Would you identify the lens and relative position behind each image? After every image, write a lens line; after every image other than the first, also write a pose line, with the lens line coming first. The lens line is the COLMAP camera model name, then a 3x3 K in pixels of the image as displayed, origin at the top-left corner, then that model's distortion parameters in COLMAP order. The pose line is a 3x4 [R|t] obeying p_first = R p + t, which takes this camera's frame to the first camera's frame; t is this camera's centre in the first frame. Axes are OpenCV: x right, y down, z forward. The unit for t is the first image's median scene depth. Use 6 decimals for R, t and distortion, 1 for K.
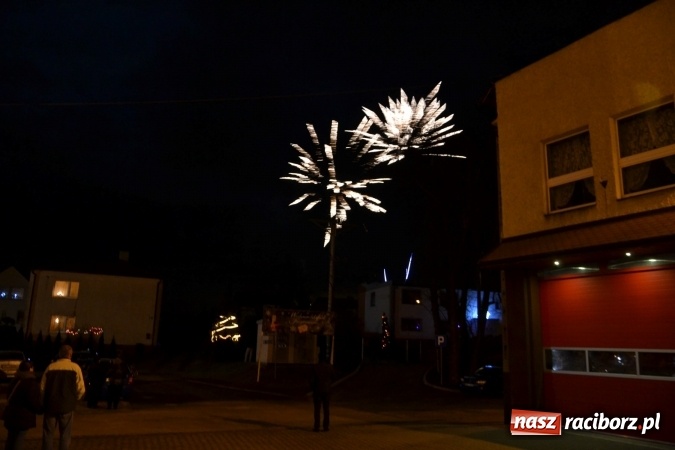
lens RADIAL K [[519.3, 0, 337.5], [0, 519.3, 225.0], [0, 0, 1]] dist [-0.033133, -0.002632]
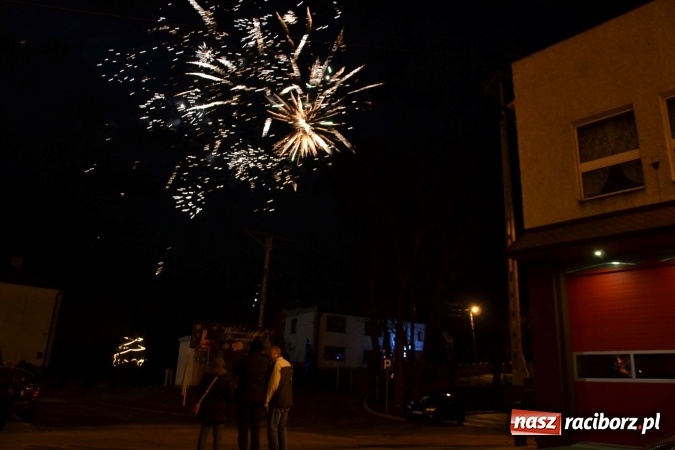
lens RADIAL K [[516.9, 0, 337.5], [0, 516.9, 225.0], [0, 0, 1]] dist [-0.036931, 0.001516]
pose [[0.980932, 0.072882, 0.180169, -0.157789], [-0.060064, 0.995327, -0.075612, 0.109314], [-0.184837, 0.063348, 0.980725, 0.207656]]
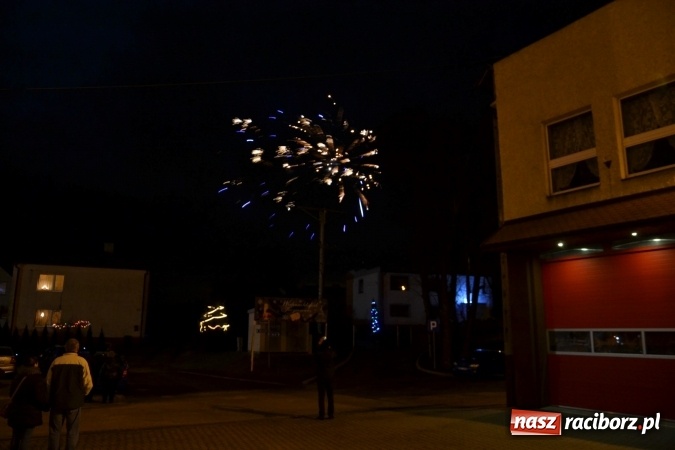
lens RADIAL K [[519.3, 0, 337.5], [0, 519.3, 225.0], [0, 0, 1]] dist [-0.033133, -0.002632]
pose [[0.999307, -0.017667, 0.032765, -0.034279], [0.016909, 0.999586, 0.023268, 0.005150], [-0.033163, -0.022698, 0.999192, 0.018759]]
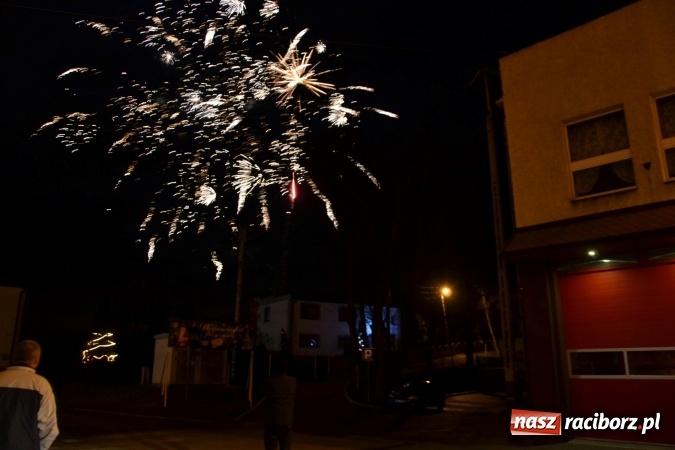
lens RADIAL K [[519.3, 0, 337.5], [0, 519.3, 225.0], [0, 0, 1]] dist [-0.033133, -0.002632]
pose [[0.967870, 0.042590, 0.247818, -0.204907], [-0.033096, 0.998554, -0.042353, 0.071440], [-0.249264, 0.032790, 0.967880, 0.228973]]
